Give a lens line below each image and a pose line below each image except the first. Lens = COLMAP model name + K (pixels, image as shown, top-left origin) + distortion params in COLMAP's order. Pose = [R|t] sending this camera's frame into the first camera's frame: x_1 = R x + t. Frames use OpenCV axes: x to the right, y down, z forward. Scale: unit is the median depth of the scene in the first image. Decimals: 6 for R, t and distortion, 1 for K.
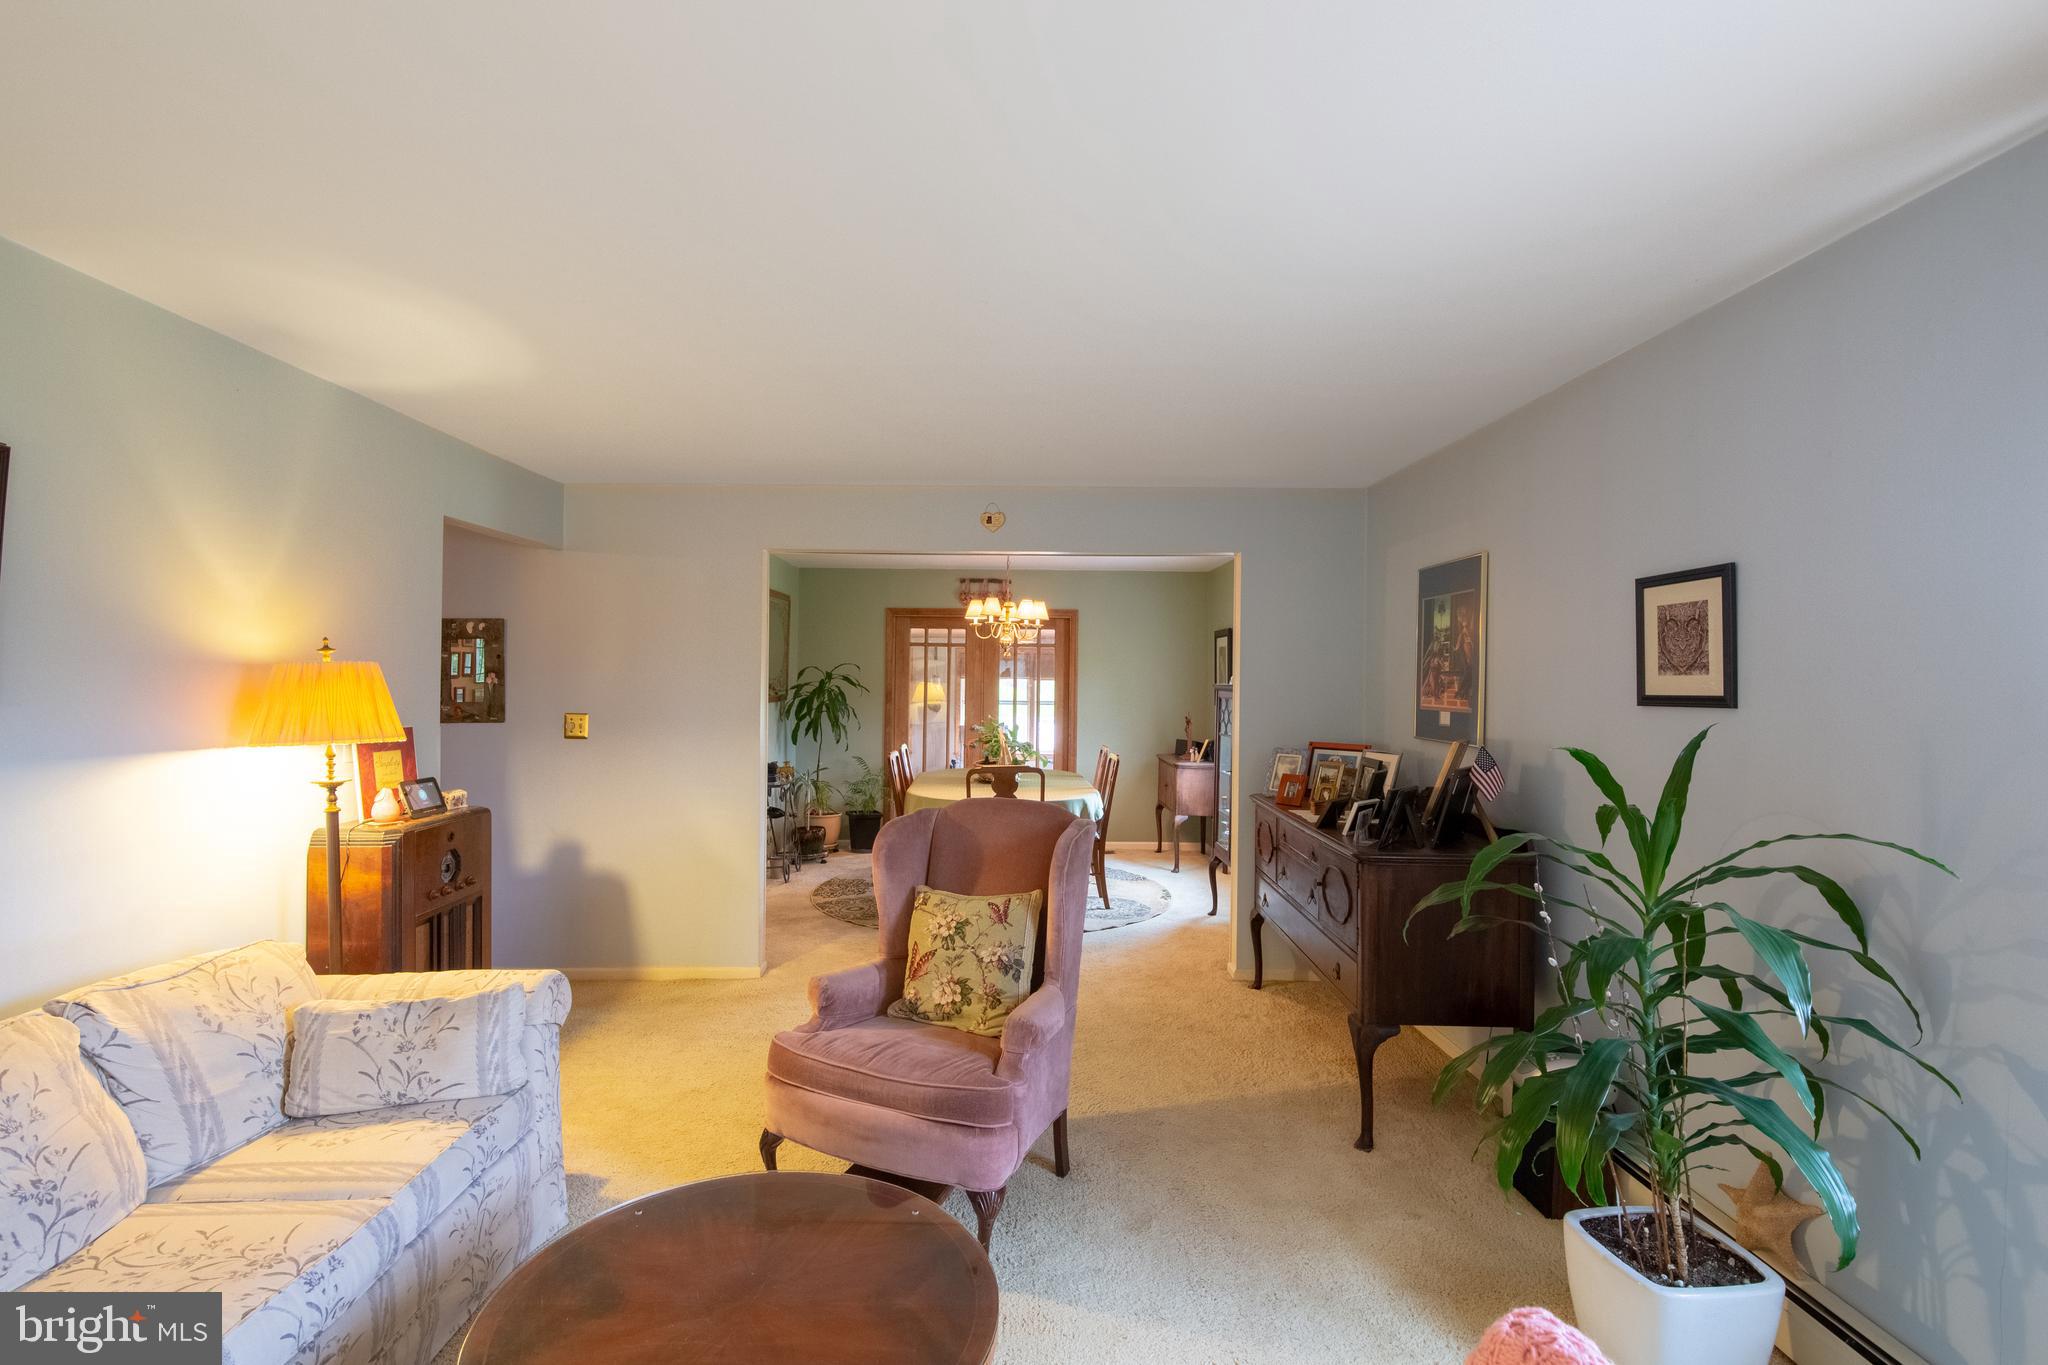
lens RADIAL K [[996.0, 0, 1024.4], [0, 996.0, 679.4], [0, 0, 1]] dist [-0.009353, -0.002809]
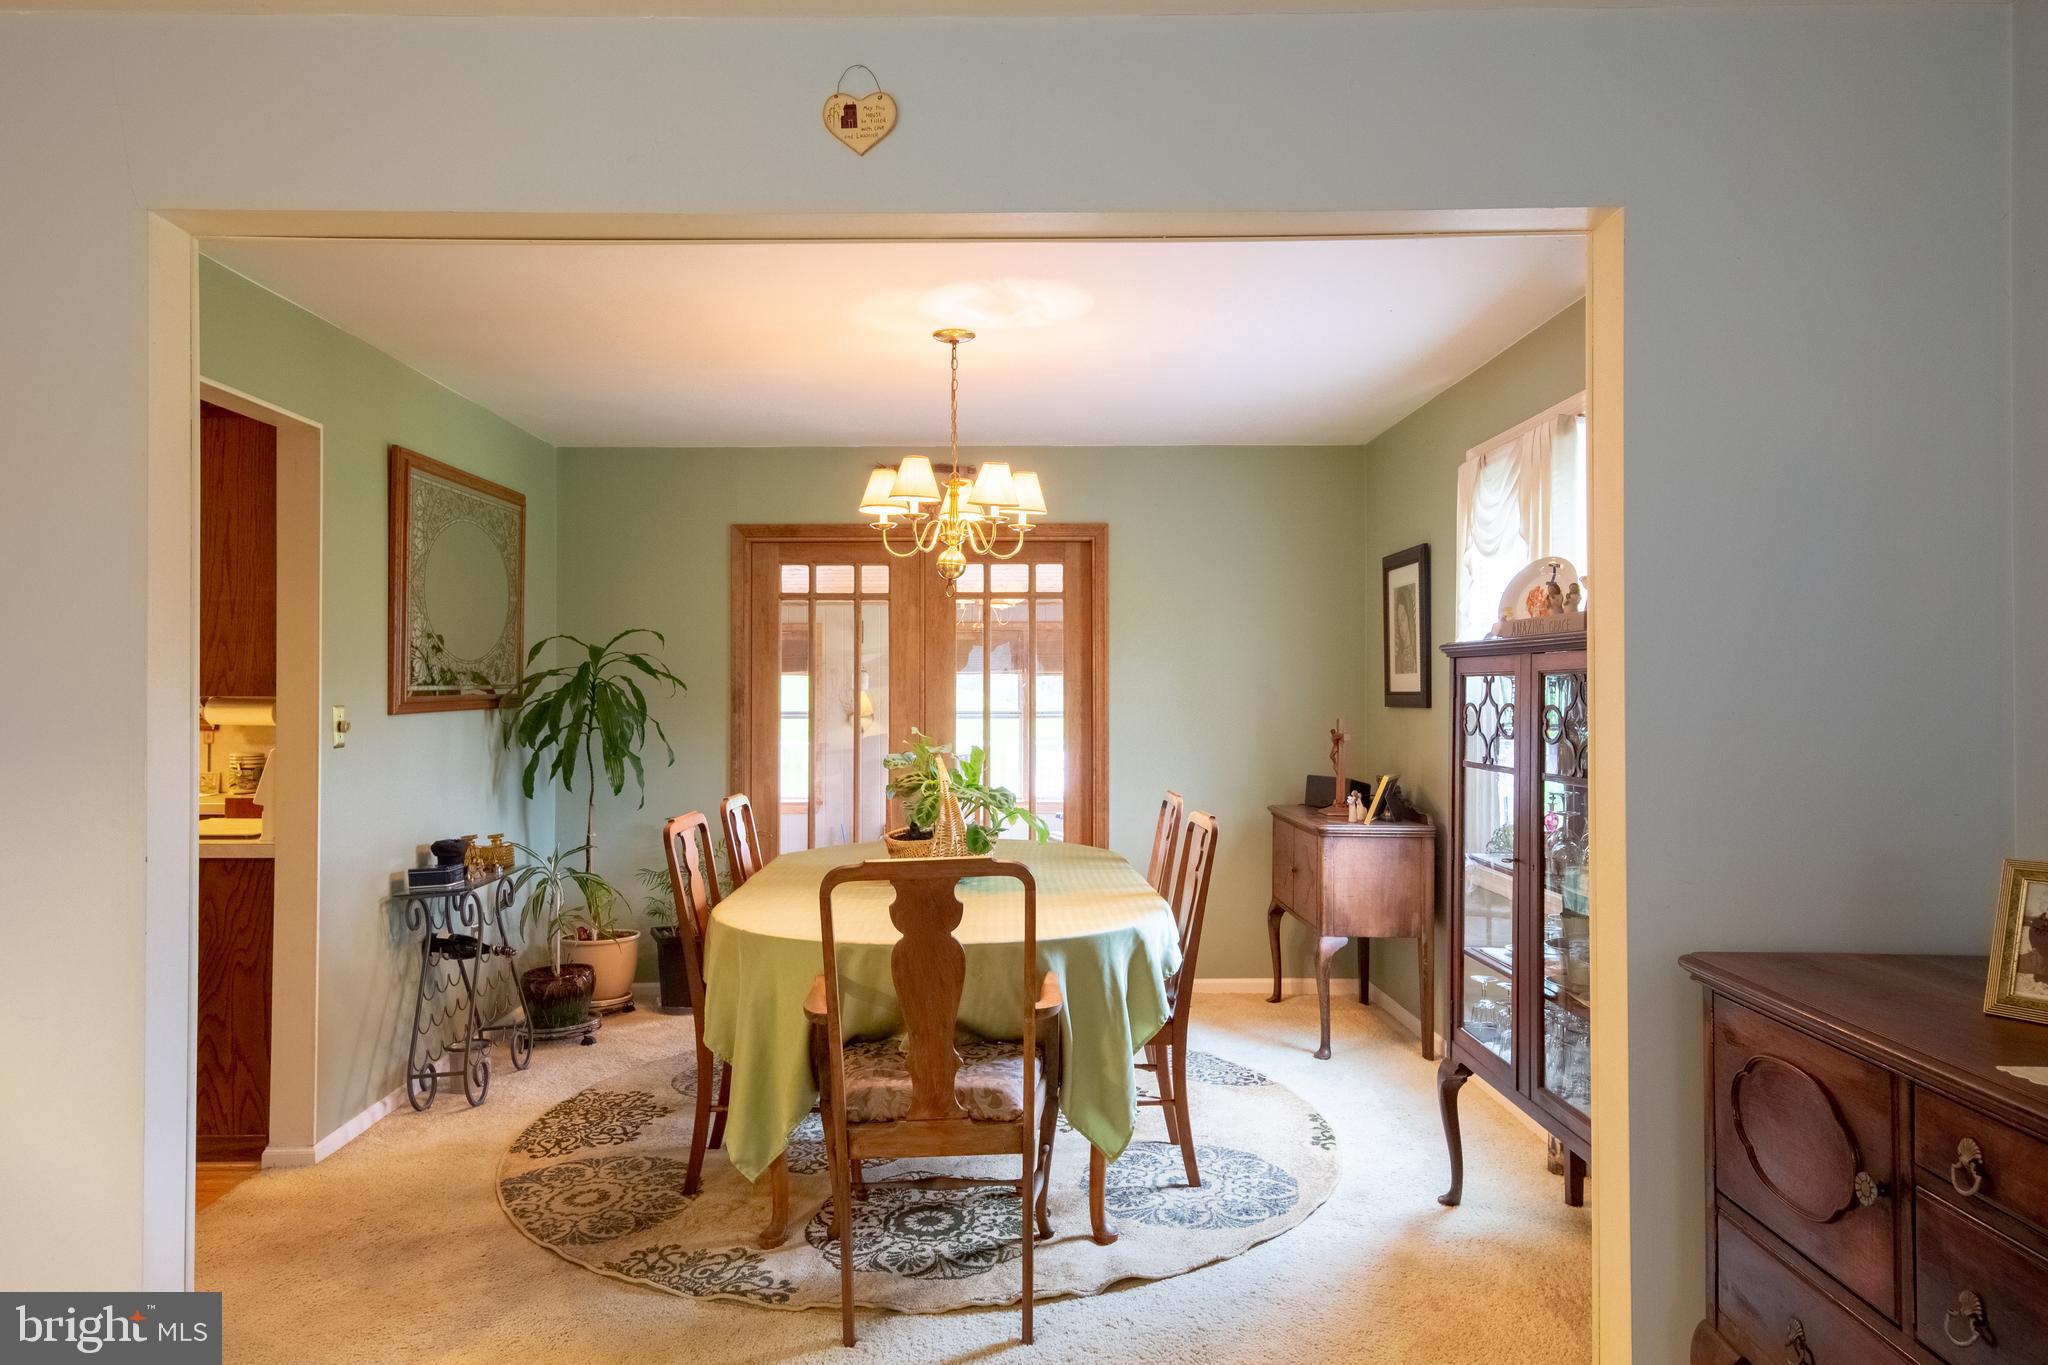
lens RADIAL K [[1364.0, 0, 1027.0], [0, 1364.0, 688.4], [0, 0, 1]] dist [0.008308, 0.000406]
pose [[0.999900, -0.014053, 0.001760, 0.012186], [0.014059, 0.999895, -0.003463, 0.018727], [-0.001711, 0.003487, 0.999992, 0.352266]]
